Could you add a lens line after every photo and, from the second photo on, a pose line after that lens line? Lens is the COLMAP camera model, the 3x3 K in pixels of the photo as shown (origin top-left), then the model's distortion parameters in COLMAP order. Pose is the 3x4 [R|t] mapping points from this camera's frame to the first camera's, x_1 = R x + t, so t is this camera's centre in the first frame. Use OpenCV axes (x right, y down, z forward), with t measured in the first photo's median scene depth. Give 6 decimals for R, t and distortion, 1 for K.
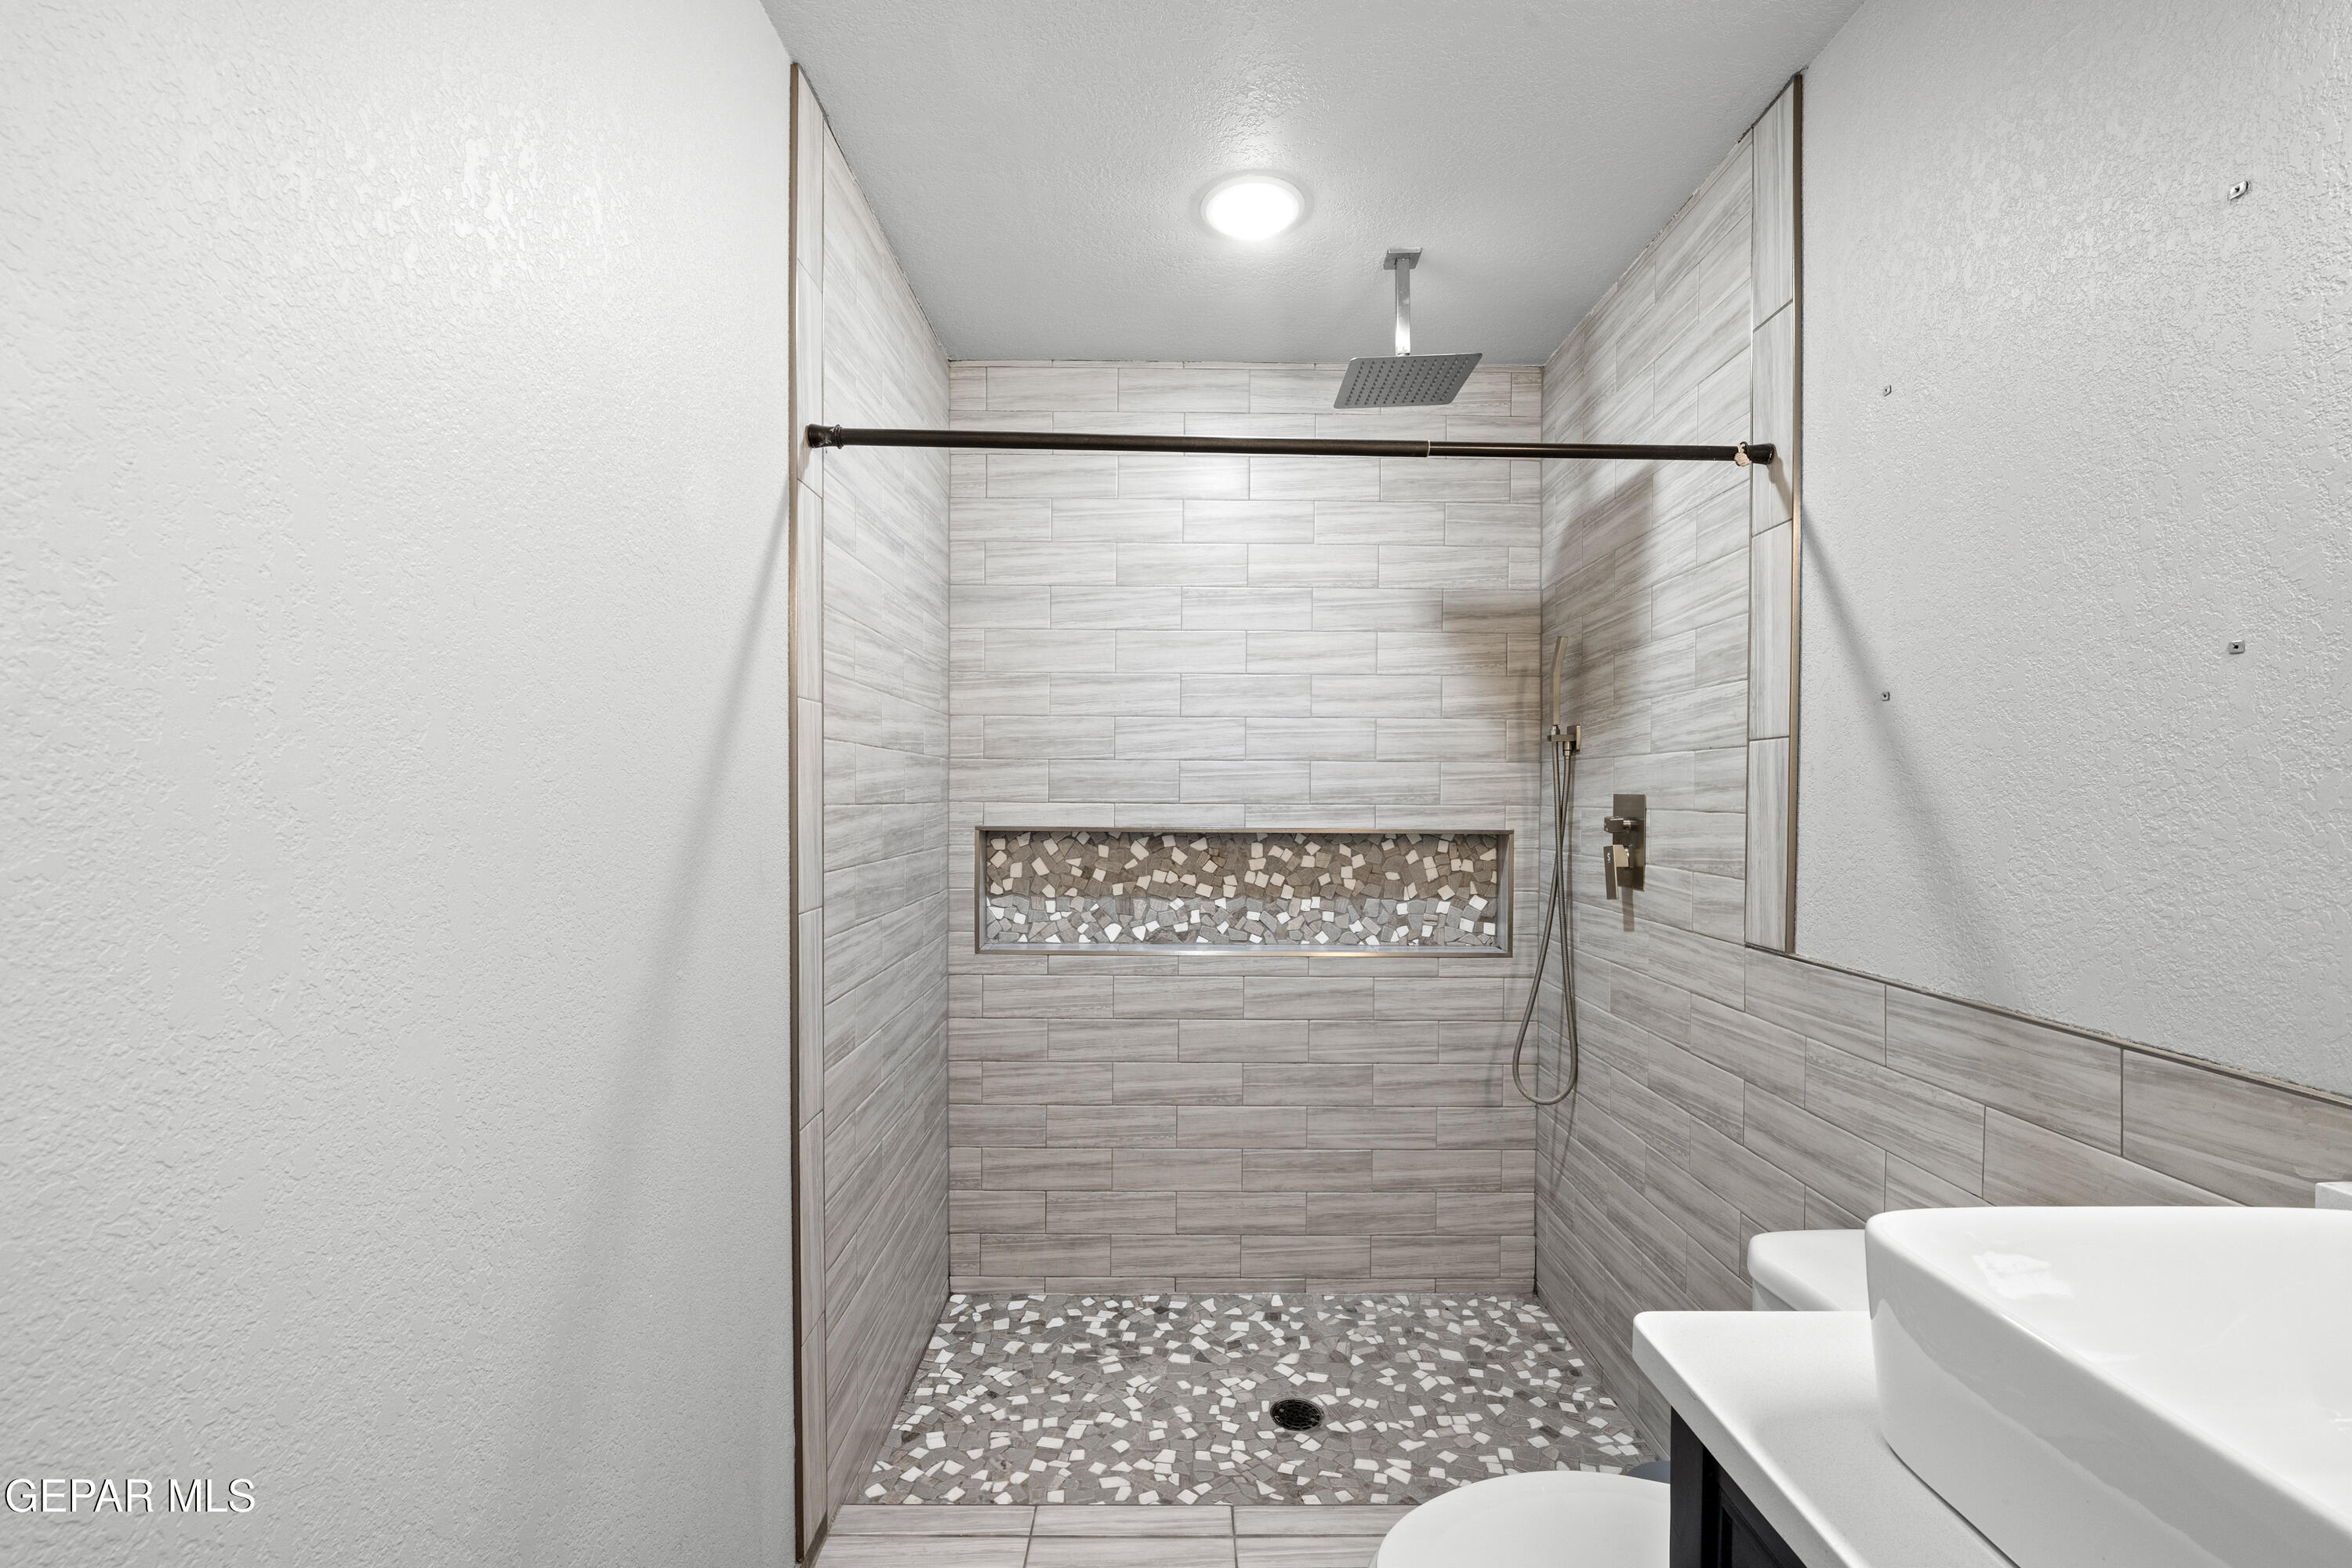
lens RADIAL K [[1019.7, 0, 1178.1], [0, 1019.7, 809.8], [0, 0, 1]] dist [0.000303, -0.000077]
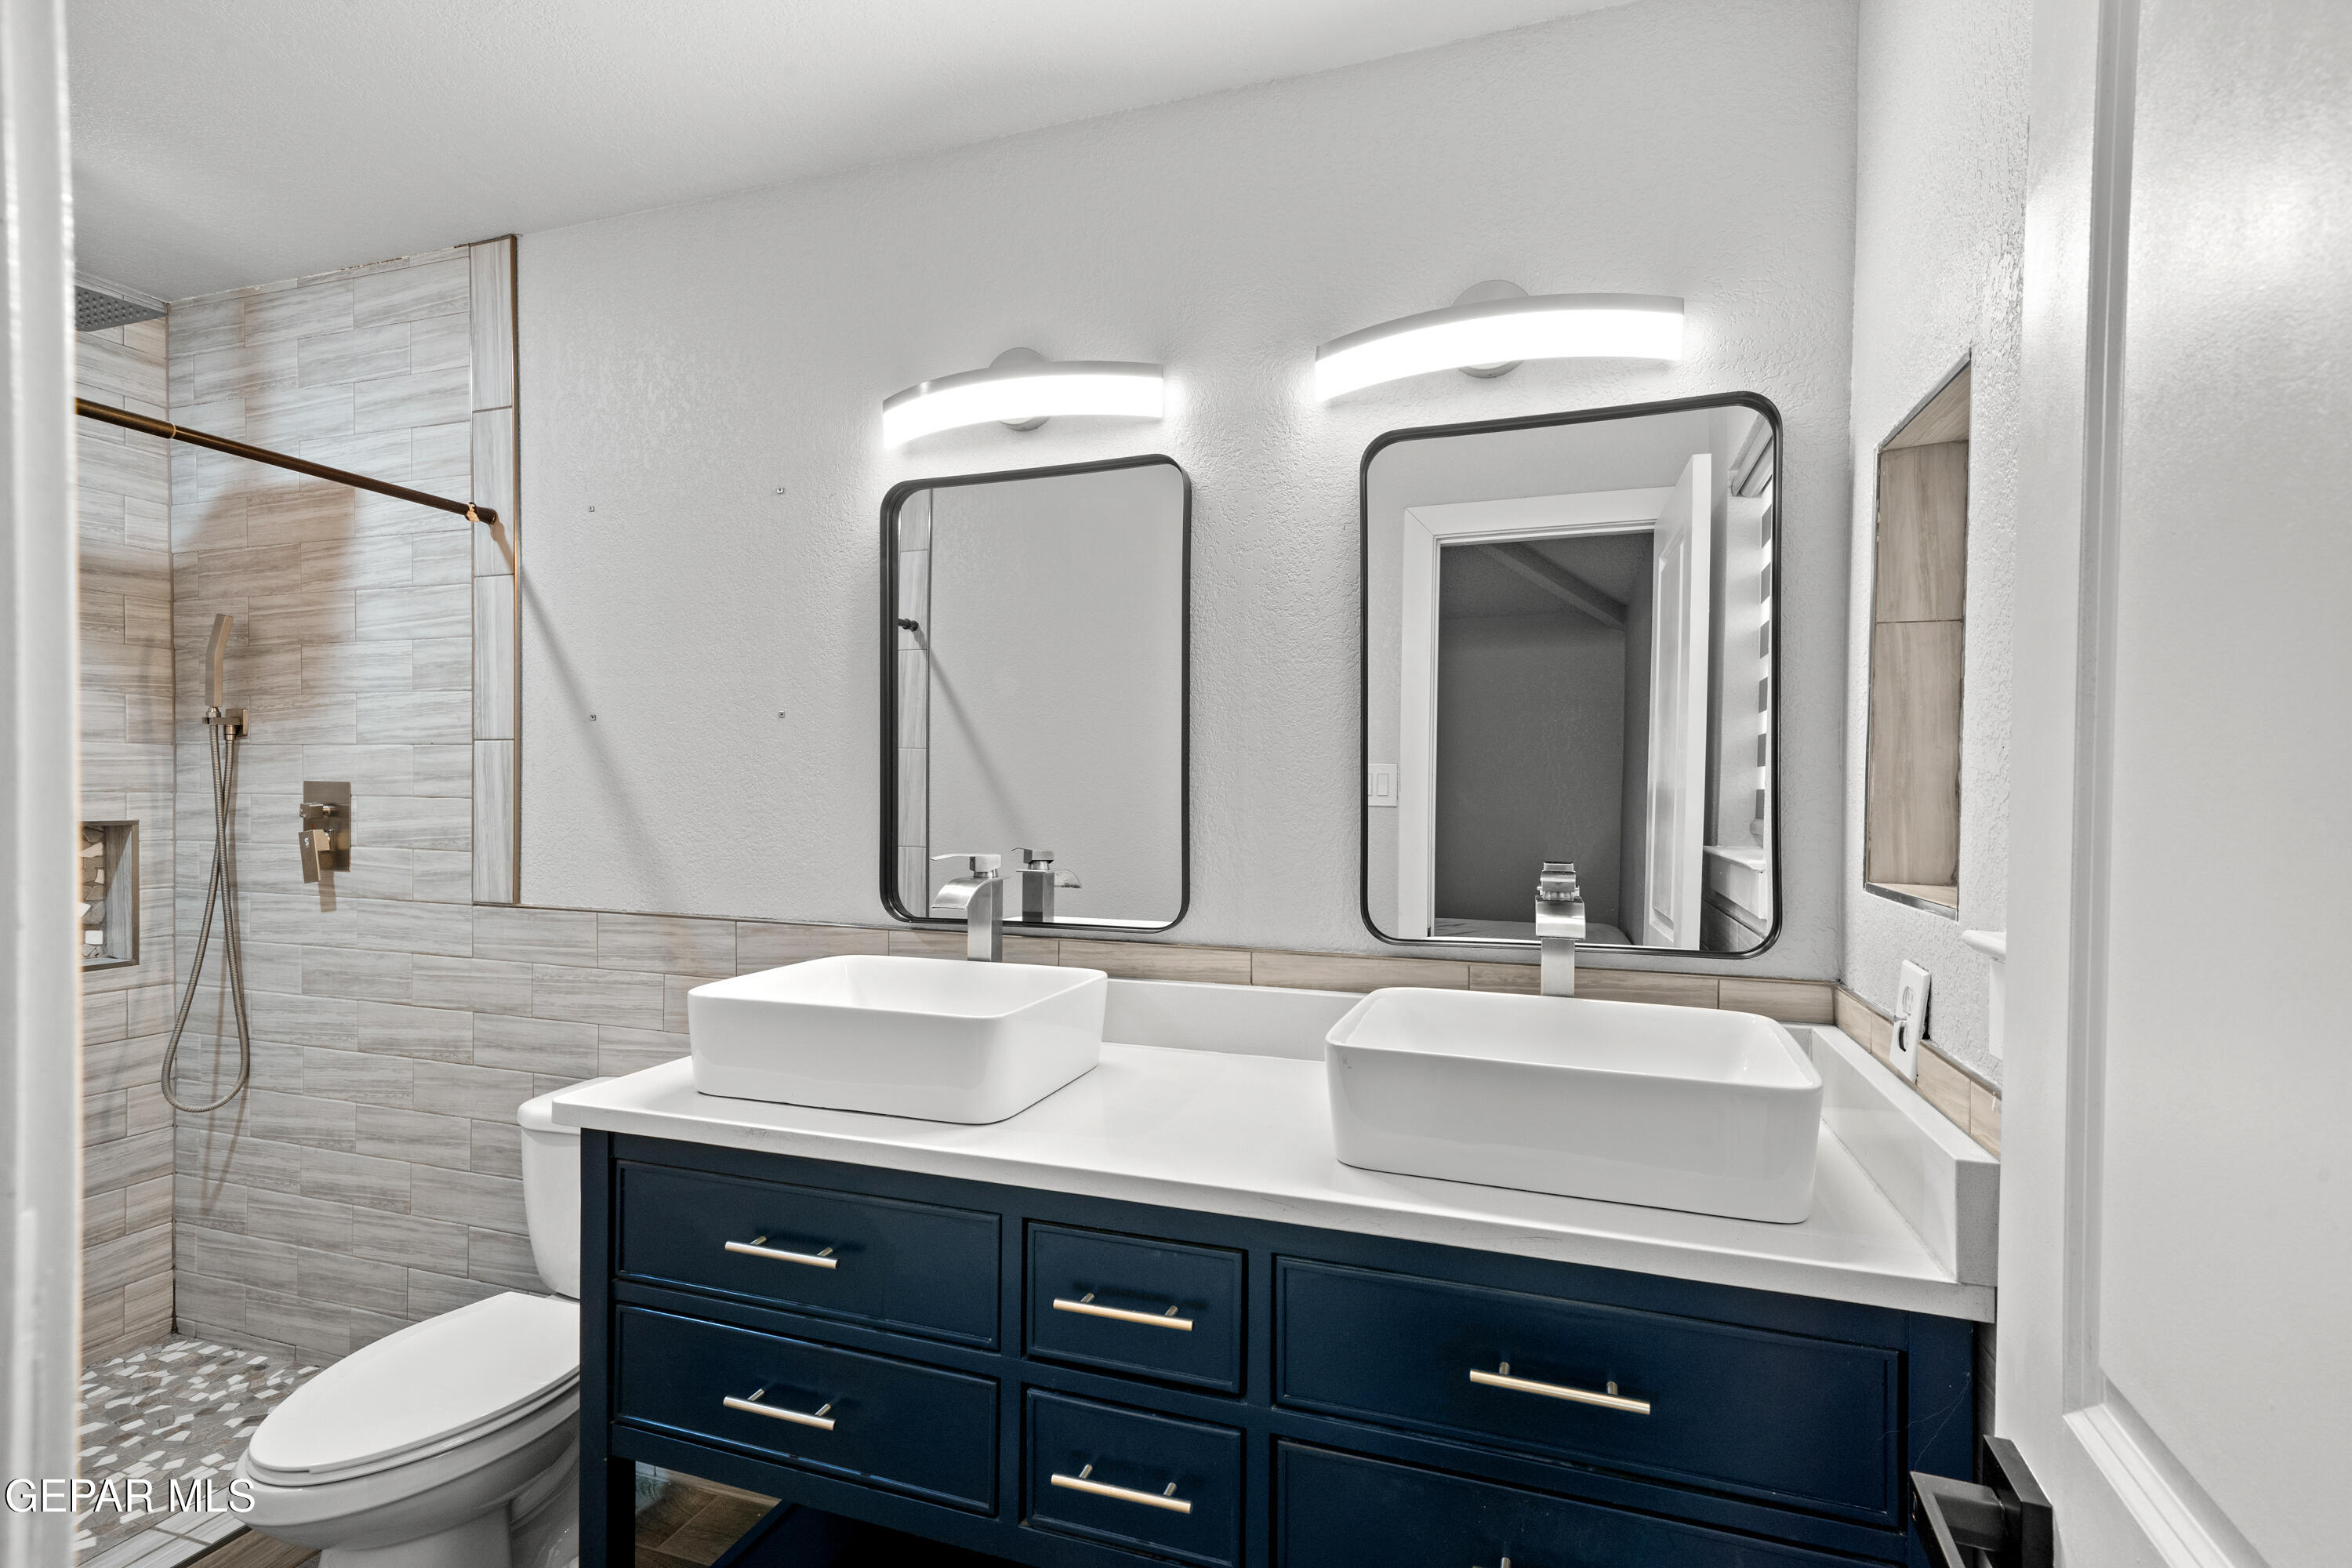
lens RADIAL K [[1116.6, 0, 1173.3], [0, 1116.6, 796.7], [0, 0, 1]] dist [0.002476, 0.000912]
pose [[0.344553, -0.006845, 0.938742, -0.364576], [0.005607, 0.999971, 0.005234, -0.000658], [-0.938750, 0.003461, 0.344581, -0.232688]]
